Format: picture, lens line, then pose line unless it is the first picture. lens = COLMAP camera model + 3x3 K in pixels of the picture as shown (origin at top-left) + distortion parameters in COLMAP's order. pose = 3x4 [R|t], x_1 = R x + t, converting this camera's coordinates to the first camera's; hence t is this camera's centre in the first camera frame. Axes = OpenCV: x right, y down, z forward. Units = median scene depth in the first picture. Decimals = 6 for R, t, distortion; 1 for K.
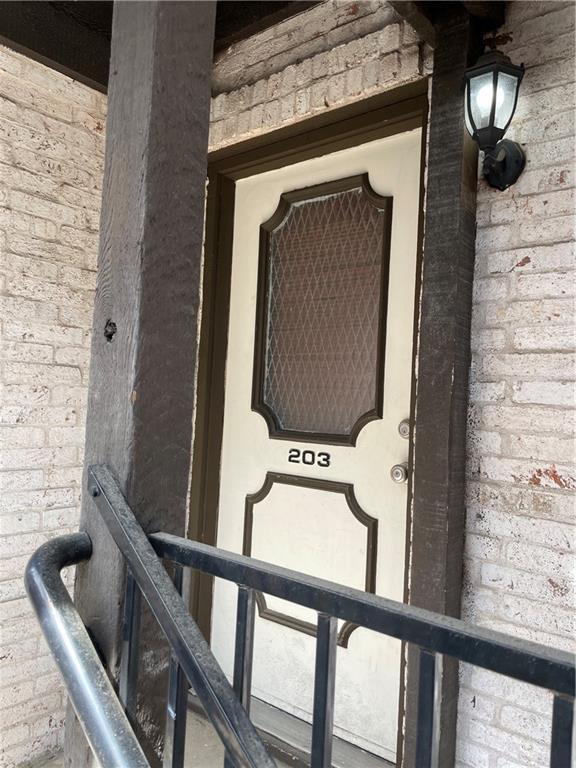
lens RADIAL K [[584.8, 0, 287.7], [0, 584.8, 384.3], [0, 0, 1]] dist [0.085001, -0.121780]
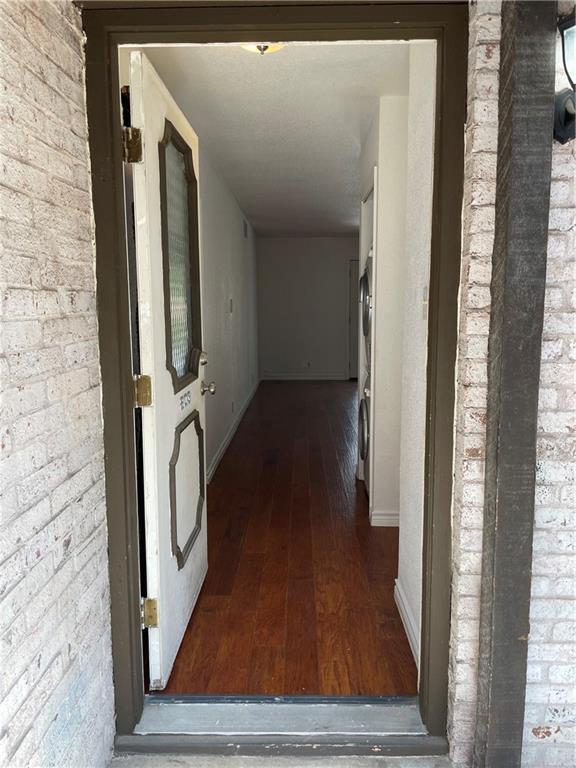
lens RADIAL K [[584.8, 0, 290.4], [0, 584.8, 382.5], [0, 0, 1]] dist [0.085001, -0.121780]
pose [[0.782781, -0.137288, 0.606964, -0.649155], [0.025580, 0.981635, 0.189044, -0.140017], [-0.621771, -0.132454, 0.771918, 0.482710]]
